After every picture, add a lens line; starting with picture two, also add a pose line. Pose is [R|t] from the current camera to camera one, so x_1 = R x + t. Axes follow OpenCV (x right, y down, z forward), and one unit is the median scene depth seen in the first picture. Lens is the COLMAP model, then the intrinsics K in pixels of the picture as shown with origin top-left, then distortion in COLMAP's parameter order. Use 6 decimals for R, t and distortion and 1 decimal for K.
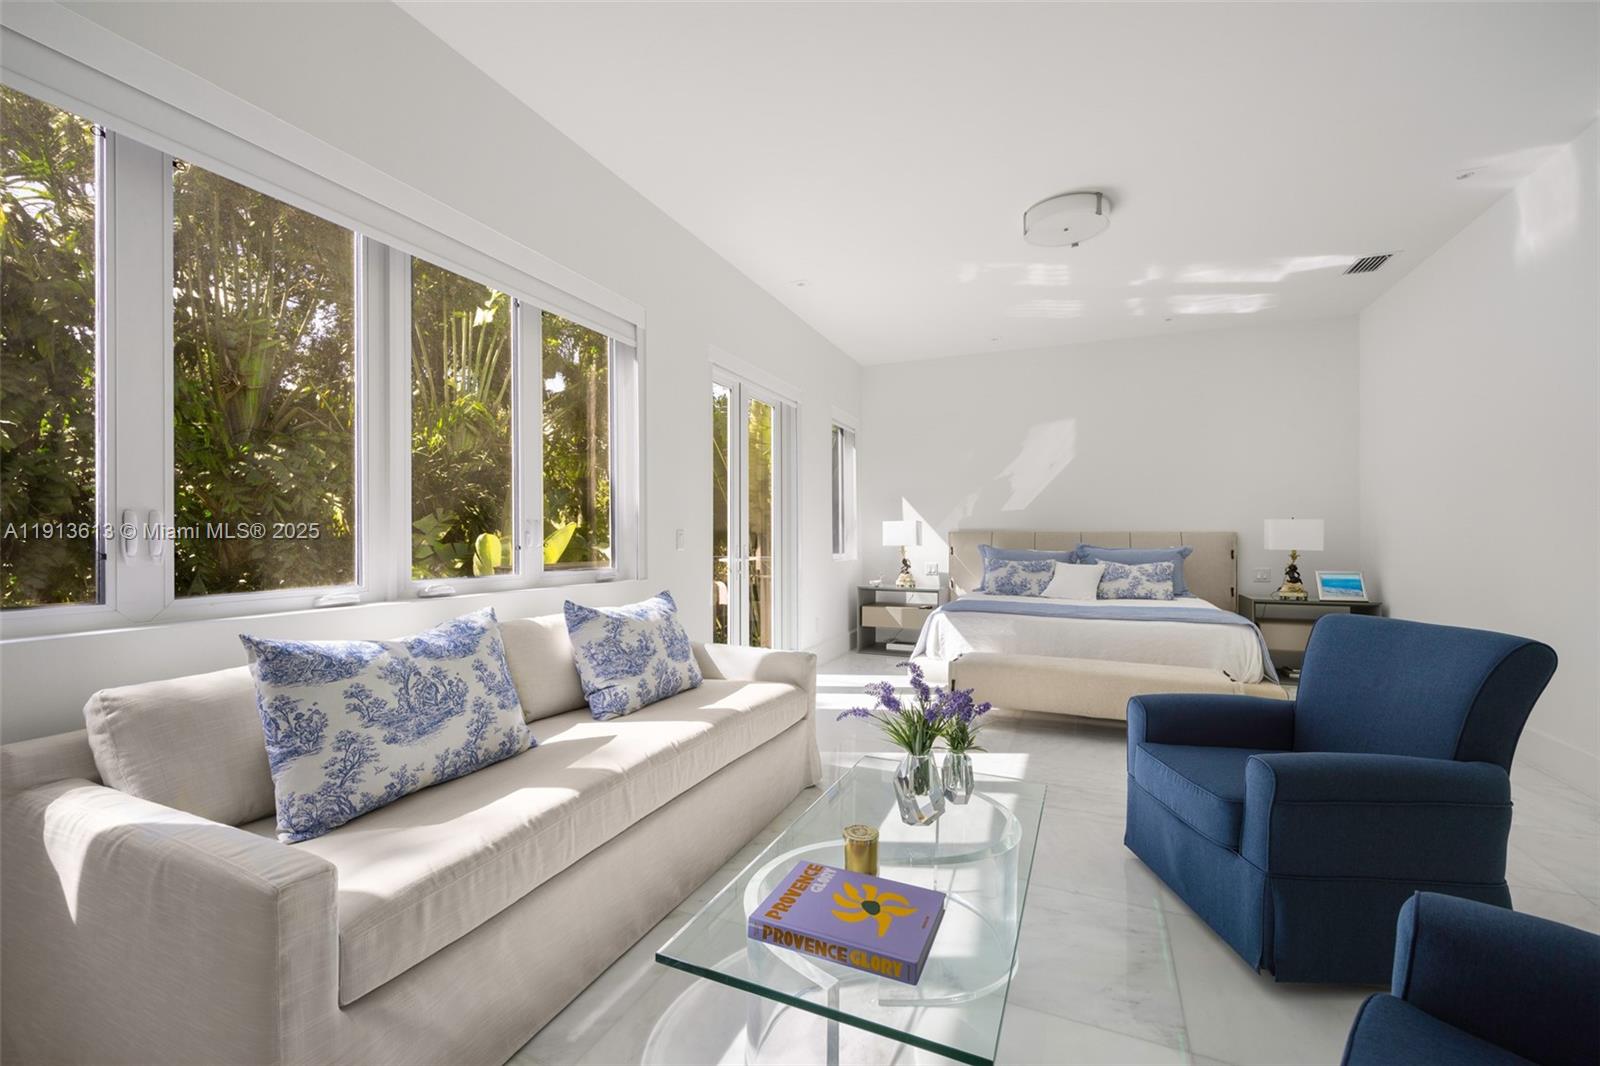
lens RADIAL K [[643.0, 0, 787.4], [0, 643.0, 536.2], [0, 0, 1]] dist [0.004091, 0.000203]
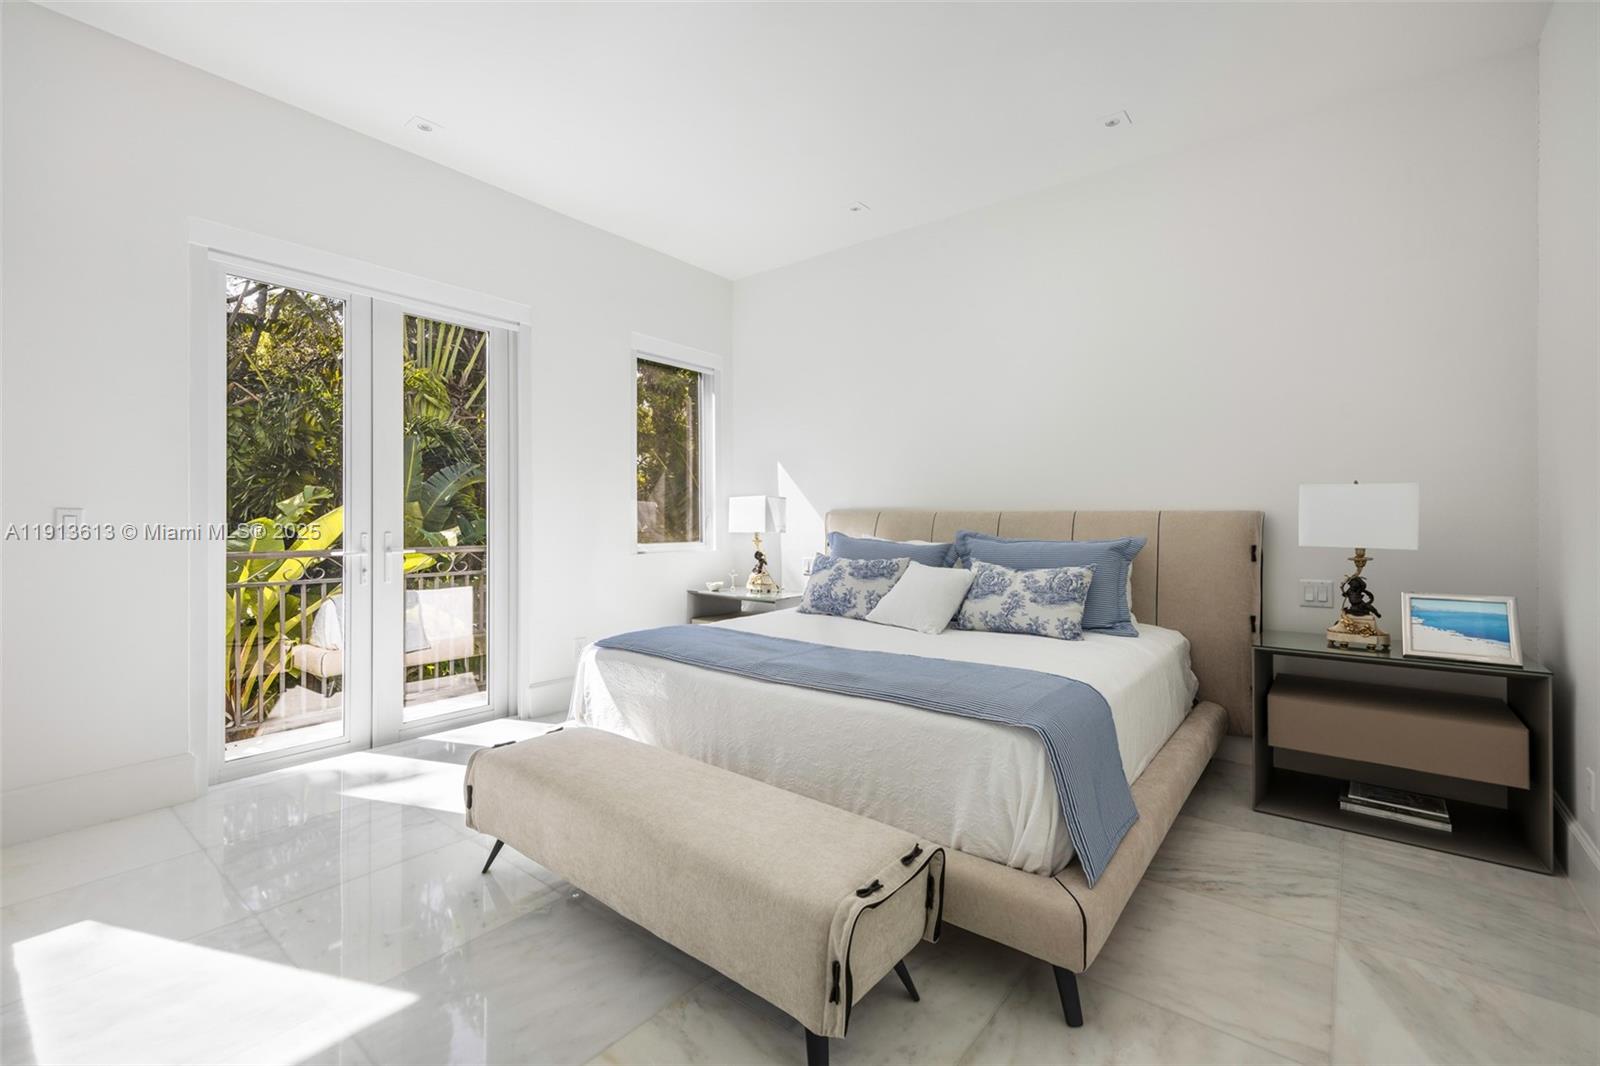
lens RADIAL K [[643.0, 0, 810.9], [0, 643.0, 530.3], [0, 0, 1]] dist [0.004091, 0.000203]
pose [[0.968206, 0.006282, -0.250075, 0.506219], [-0.002056, 0.999851, 0.017157, 0.001033], [0.250145, -0.016098, 0.968075, 0.425904]]
